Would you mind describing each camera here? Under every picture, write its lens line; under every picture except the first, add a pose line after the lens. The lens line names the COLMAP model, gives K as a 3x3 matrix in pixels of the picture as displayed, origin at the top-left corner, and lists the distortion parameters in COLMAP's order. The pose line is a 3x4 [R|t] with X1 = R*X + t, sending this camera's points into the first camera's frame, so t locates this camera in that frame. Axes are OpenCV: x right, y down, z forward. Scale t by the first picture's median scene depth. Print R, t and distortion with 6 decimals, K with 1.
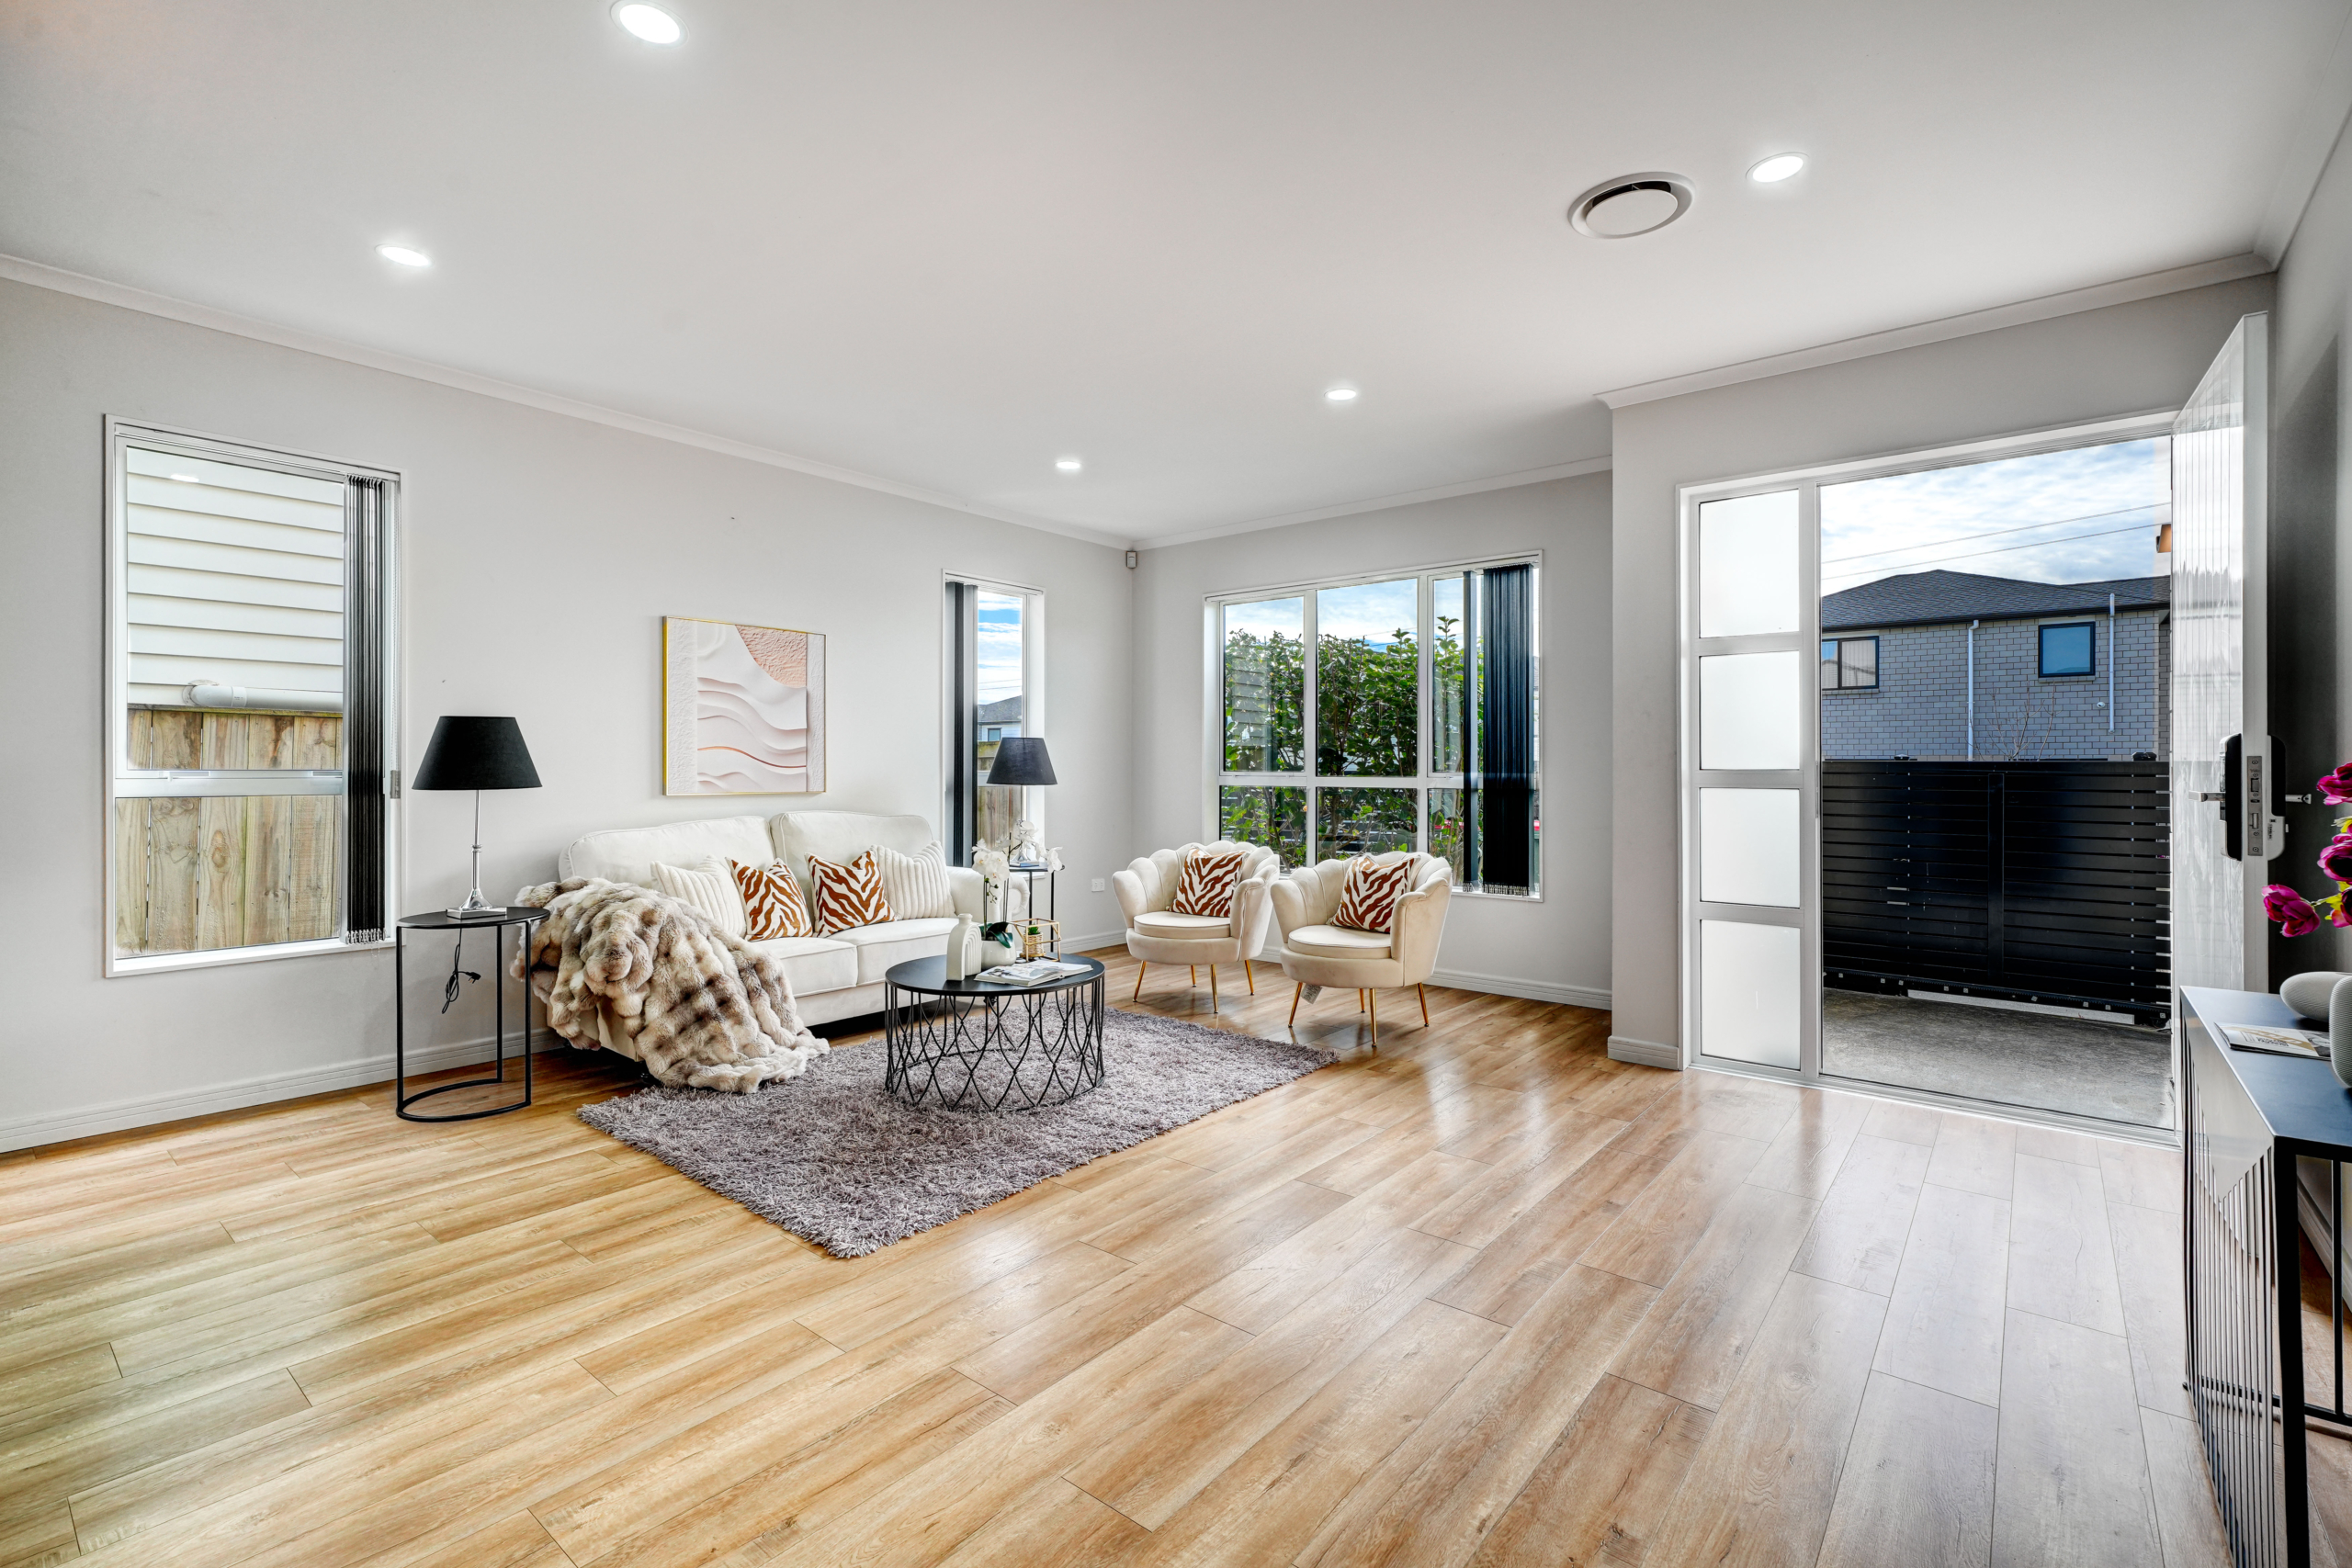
lens RADIAL K [[1053.6, 0, 1181.6], [0, 1053.6, 778.7], [0, 0, 1]] dist [-0.001418, -0.000115]
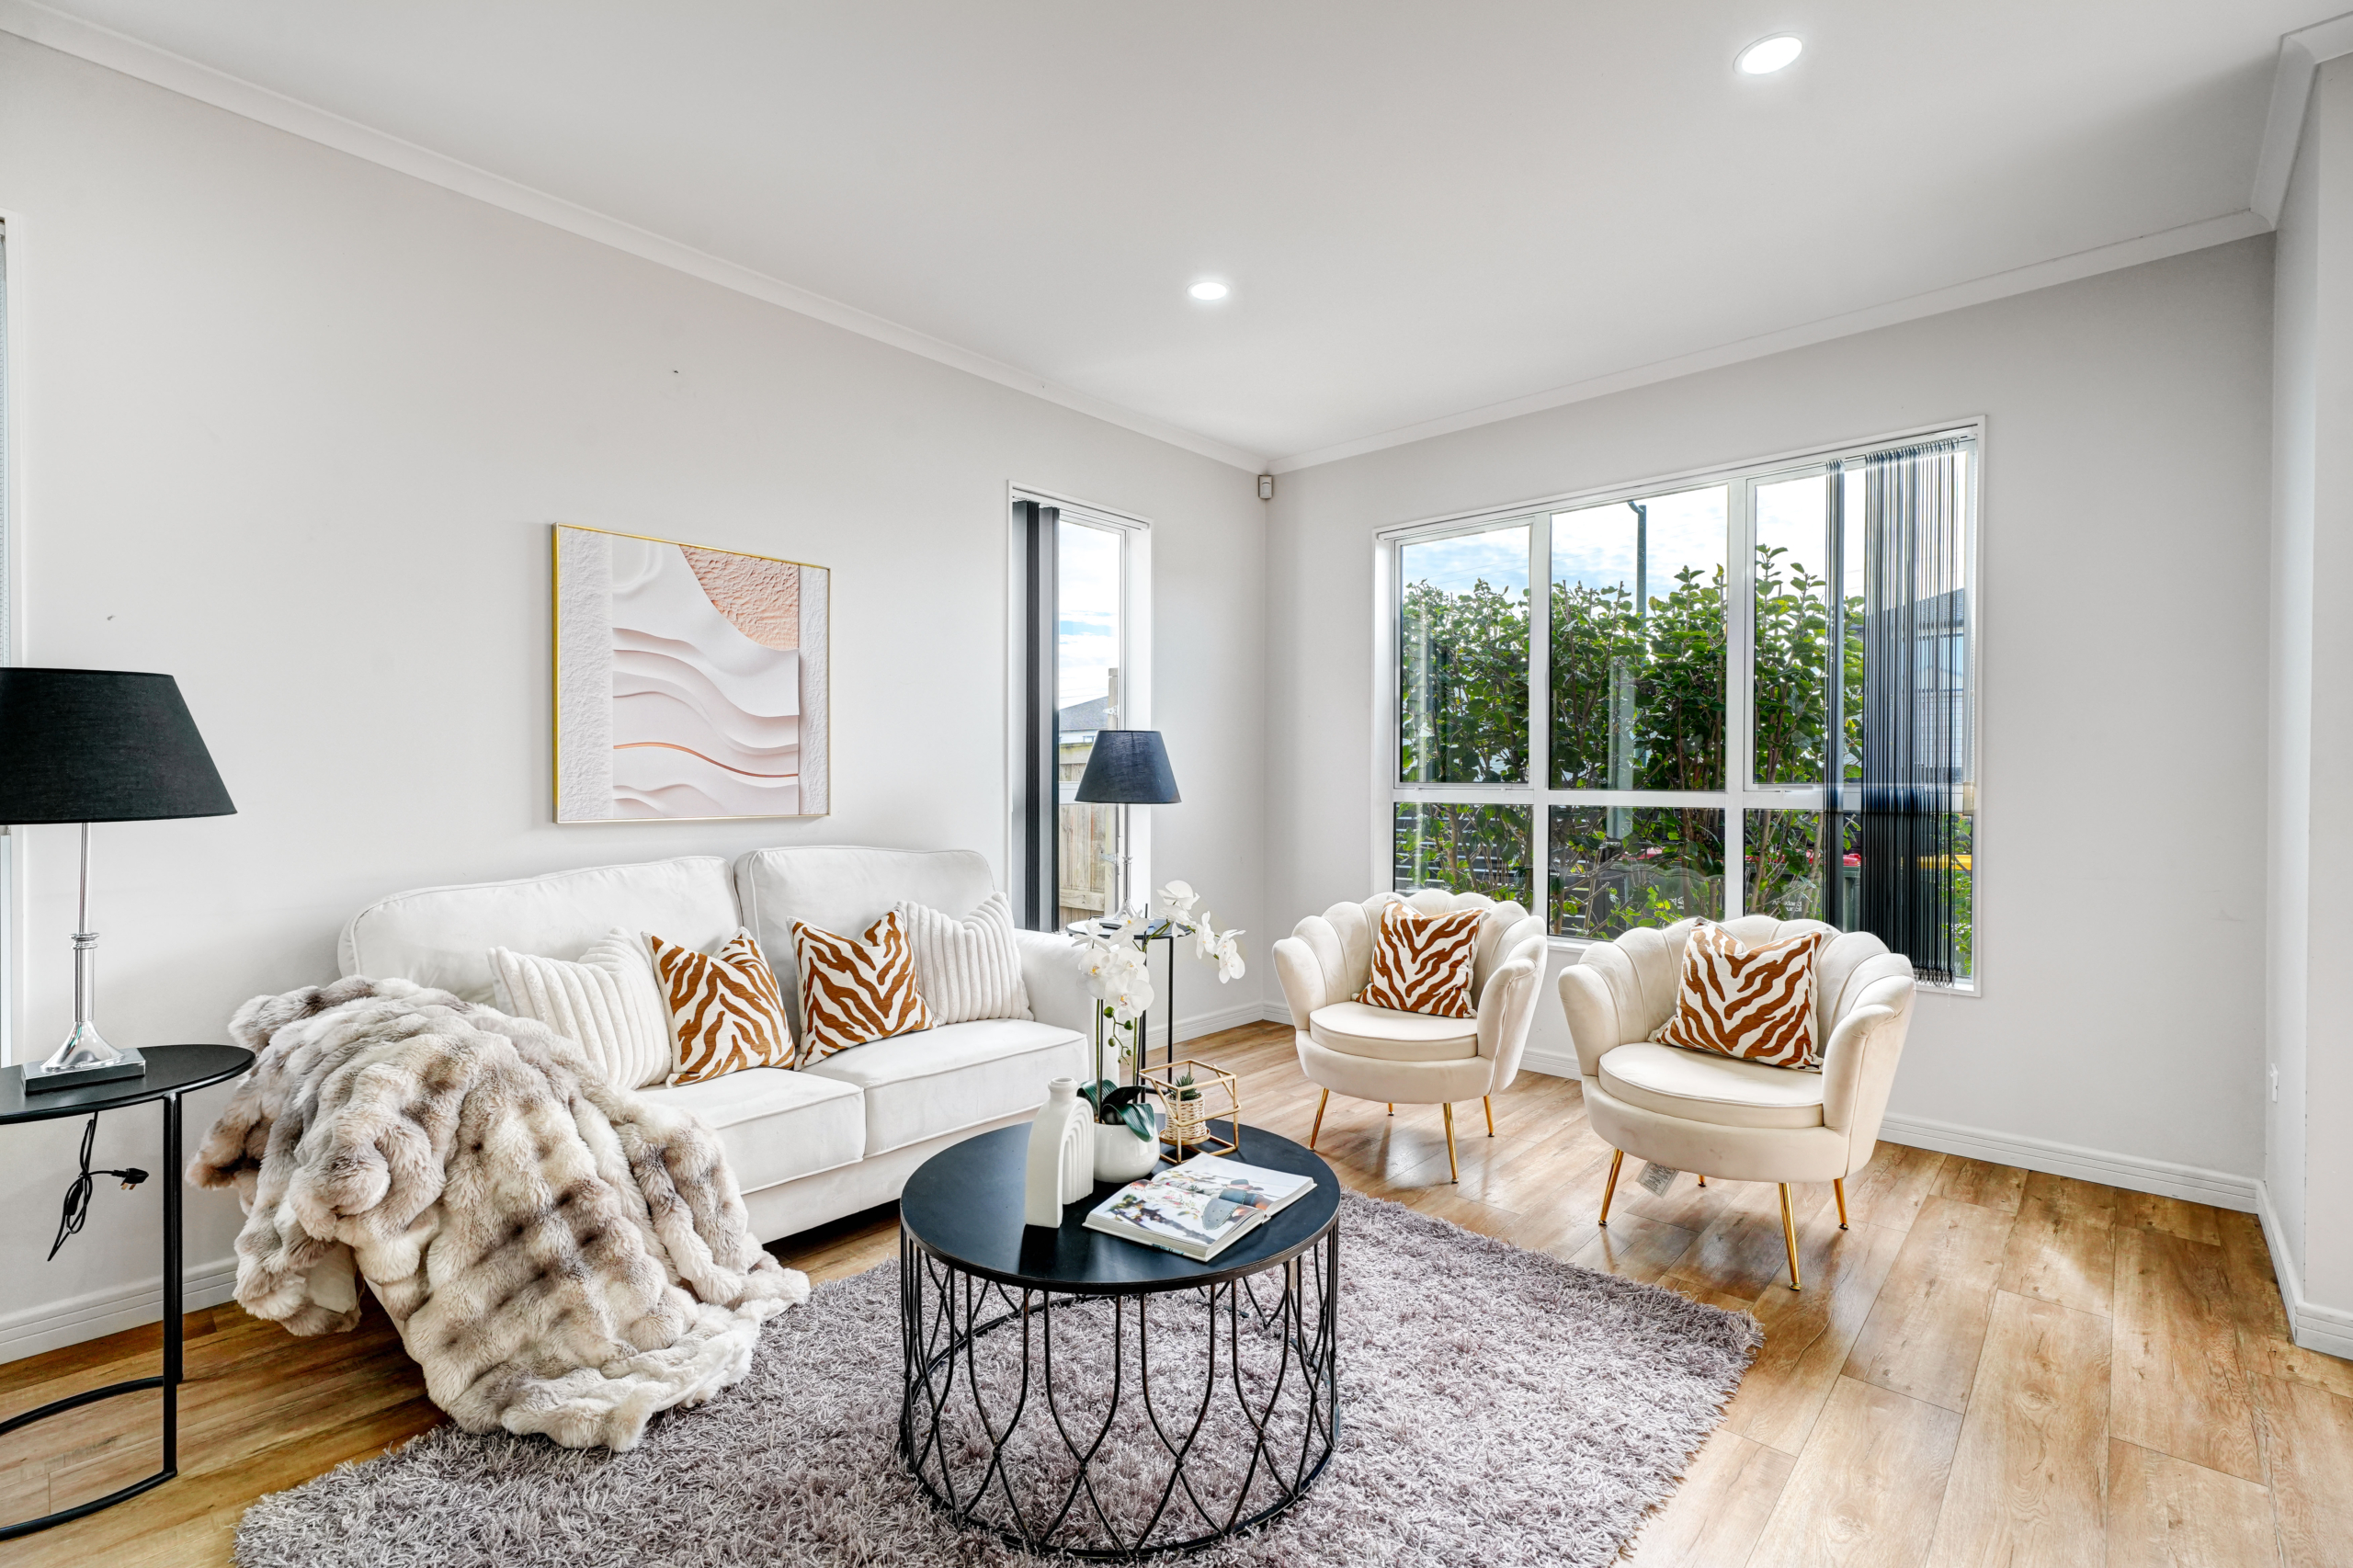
lens RADIAL K [[1028.3, 0, 1139.0], [0, 1028.3, 783.3], [0, 0, 1]] dist [0.000511, -0.000004]
pose [[0.996011, -0.000411, -0.089228, -0.104620], [-0.000065, 0.999986, -0.005332, -0.003643], [0.089229, 0.005316, 0.995997, 0.434150]]
